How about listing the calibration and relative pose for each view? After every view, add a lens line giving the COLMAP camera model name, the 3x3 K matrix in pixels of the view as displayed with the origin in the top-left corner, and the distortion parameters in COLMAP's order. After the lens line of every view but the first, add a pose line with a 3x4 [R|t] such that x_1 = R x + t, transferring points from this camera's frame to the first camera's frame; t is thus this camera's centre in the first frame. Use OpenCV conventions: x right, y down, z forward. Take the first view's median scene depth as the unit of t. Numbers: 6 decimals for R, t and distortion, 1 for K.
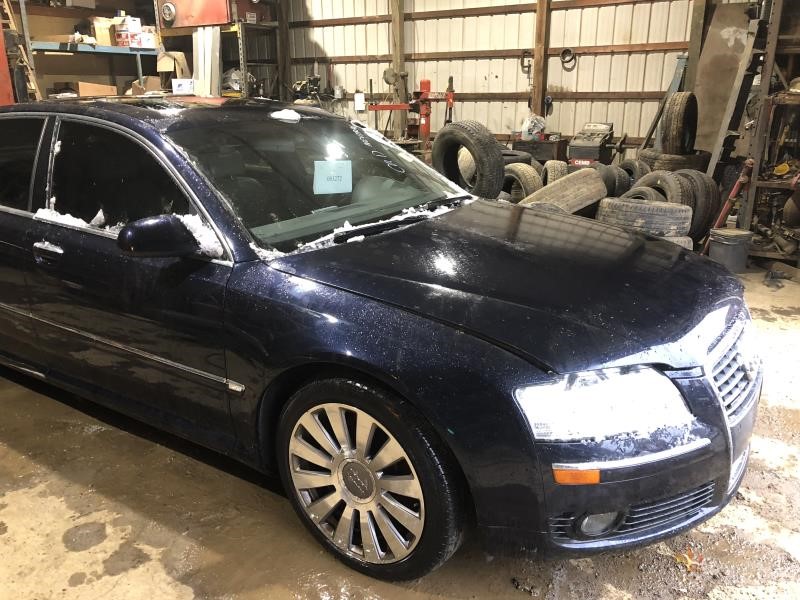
lens RADIAL K [[642.1, 0, 401.0], [0, 642.1, 298.3], [0, 0, 1]] dist [0.010472, -0.018745]
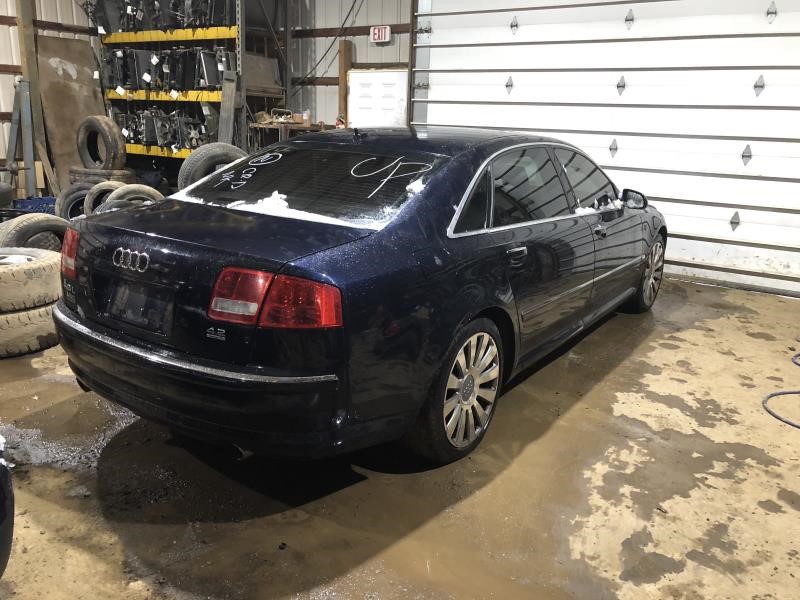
lens RADIAL K [[642.1, 0, 401.5], [0, 642.1, 299.9], [0, 0, 1]] dist [0.010472, -0.018745]
pose [[0.045559, -0.253610, 0.966233, -1.658079], [0.272451, 0.933723, 0.232230, -0.321070], [-0.961090, 0.252671, 0.111636, 1.038937]]
